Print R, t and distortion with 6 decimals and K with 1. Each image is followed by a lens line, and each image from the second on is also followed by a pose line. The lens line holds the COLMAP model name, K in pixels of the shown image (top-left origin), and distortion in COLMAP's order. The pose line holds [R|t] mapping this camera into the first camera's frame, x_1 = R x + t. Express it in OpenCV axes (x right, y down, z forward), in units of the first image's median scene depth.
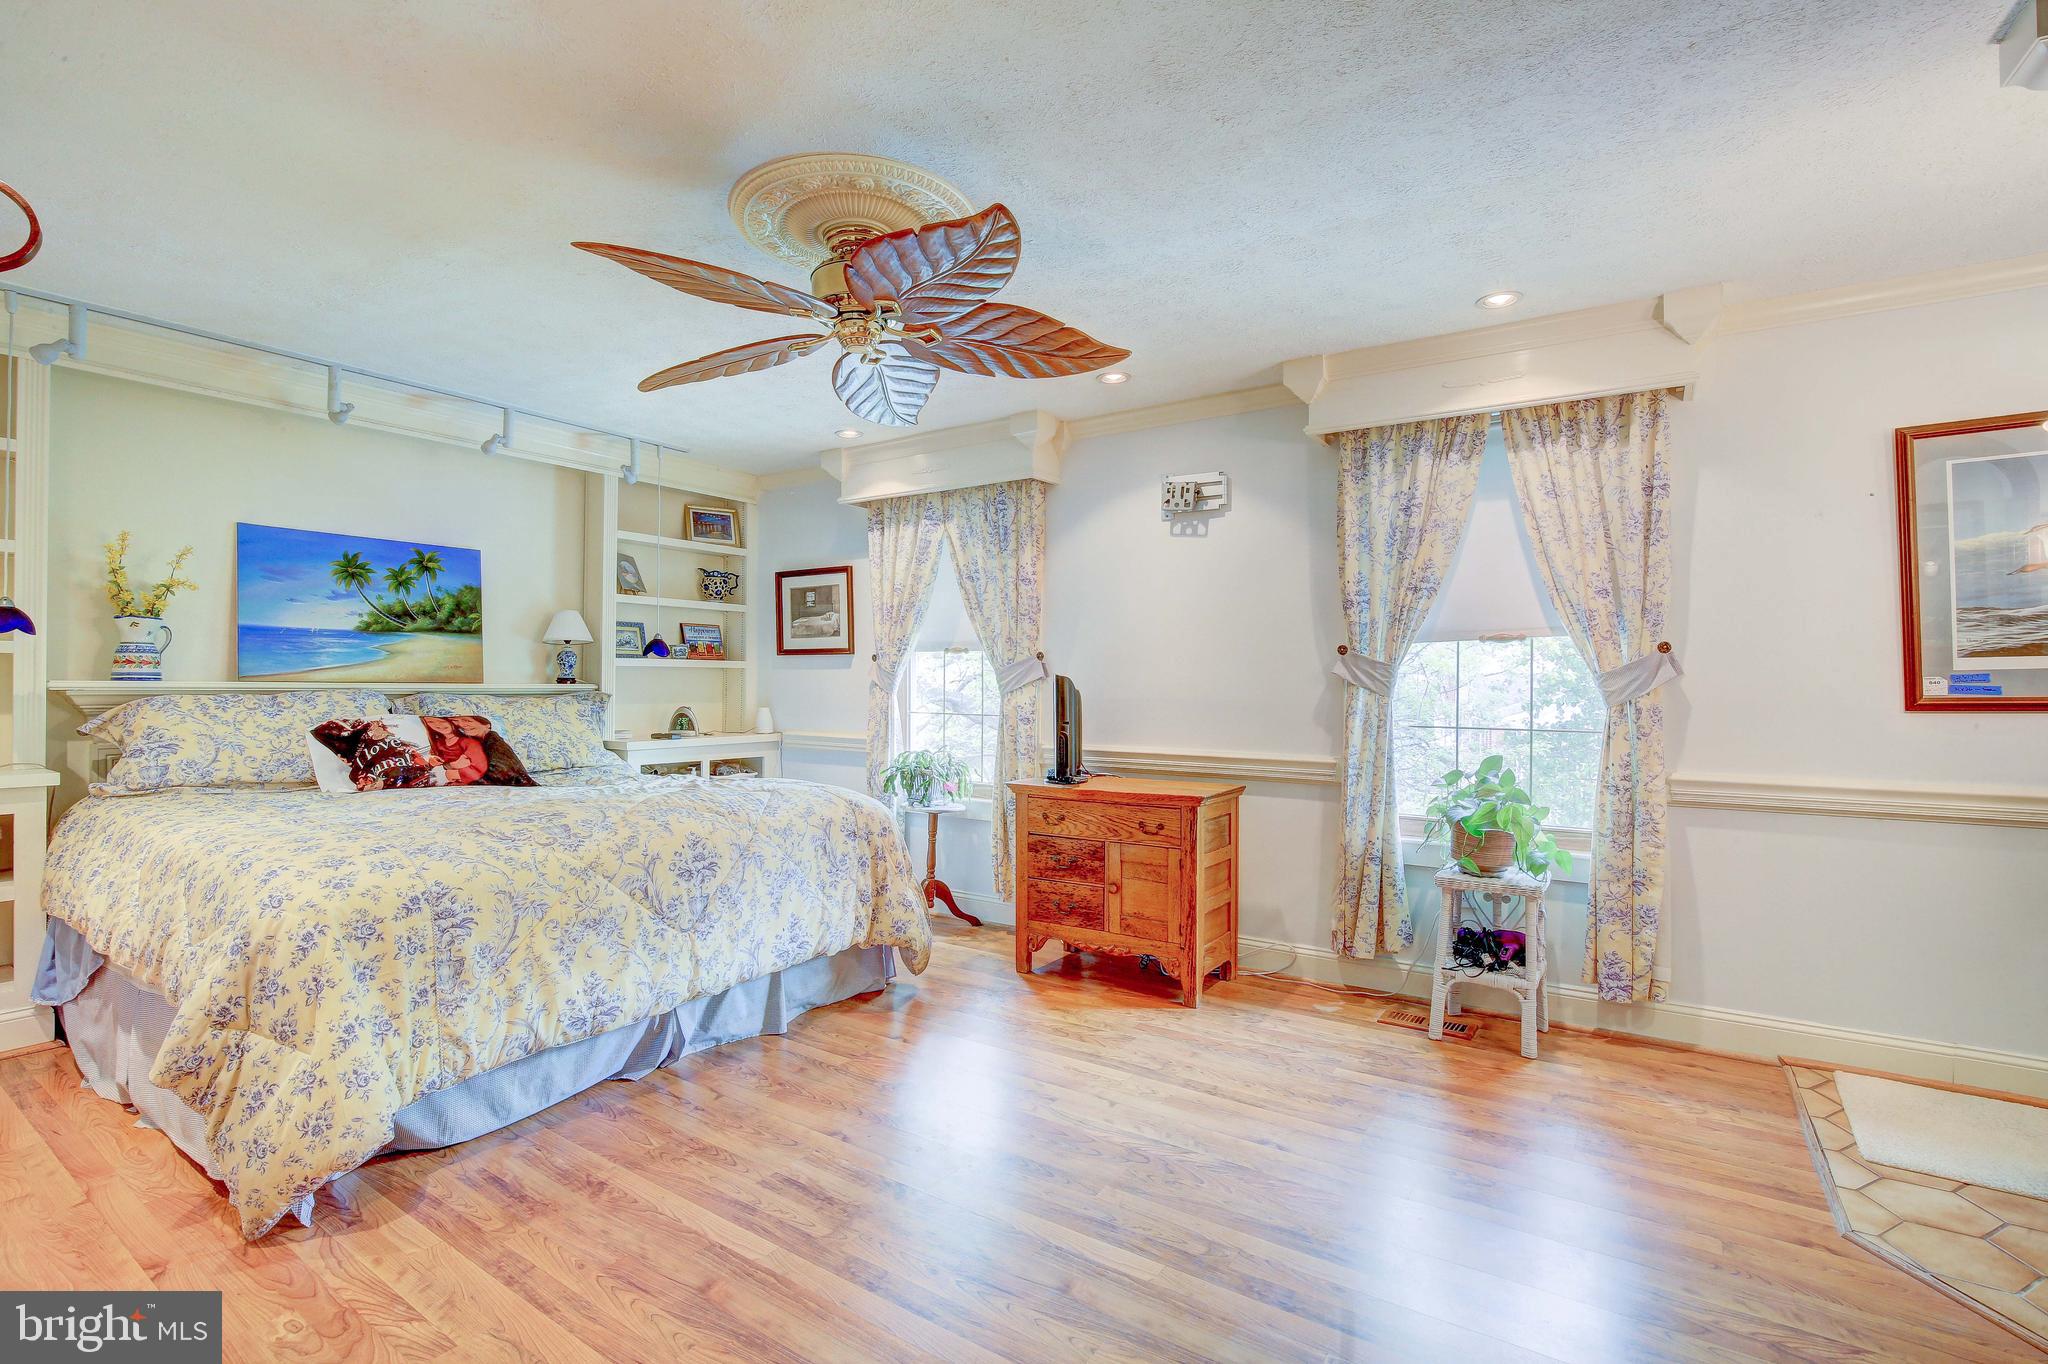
lens RADIAL K [[940.1, 0, 1021.0], [0, 940.1, 677.3], [0, 0, 1]] dist [-0.038246, 0.007455]
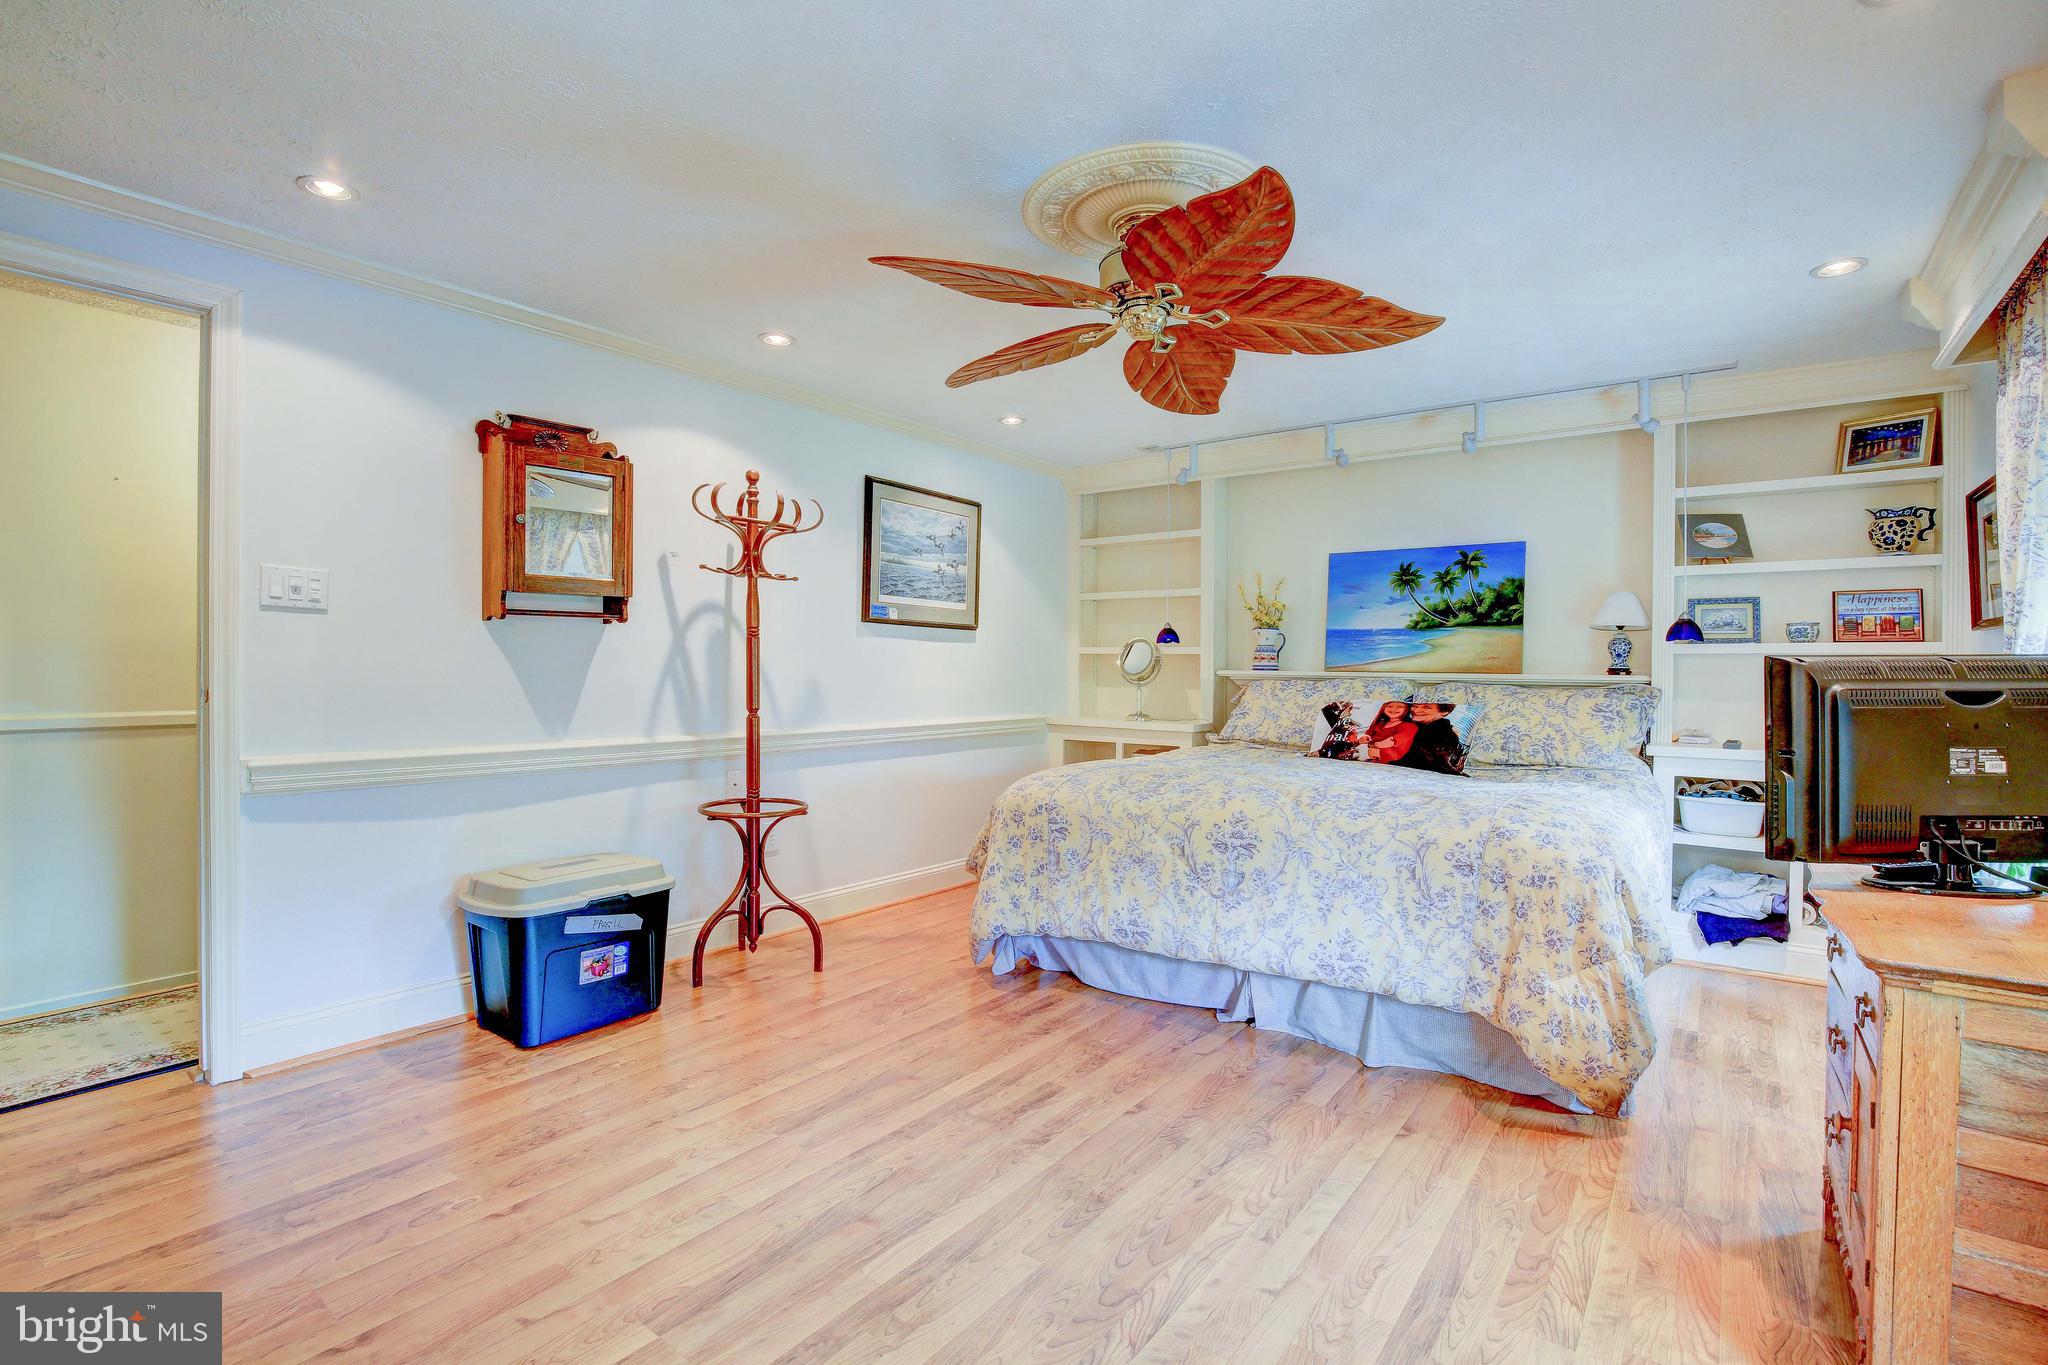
lens RADIAL K [[940.1, 0, 986.0], [0, 940.1, 670.4], [0, 0, 1]] dist [-0.038246, 0.007455]
pose [[-0.076594, -0.001726, -0.997061, 0.540720], [-0.001806, 0.999997, -0.001592, 0.006201], [0.997061, 0.001678, -0.076597, 0.584905]]
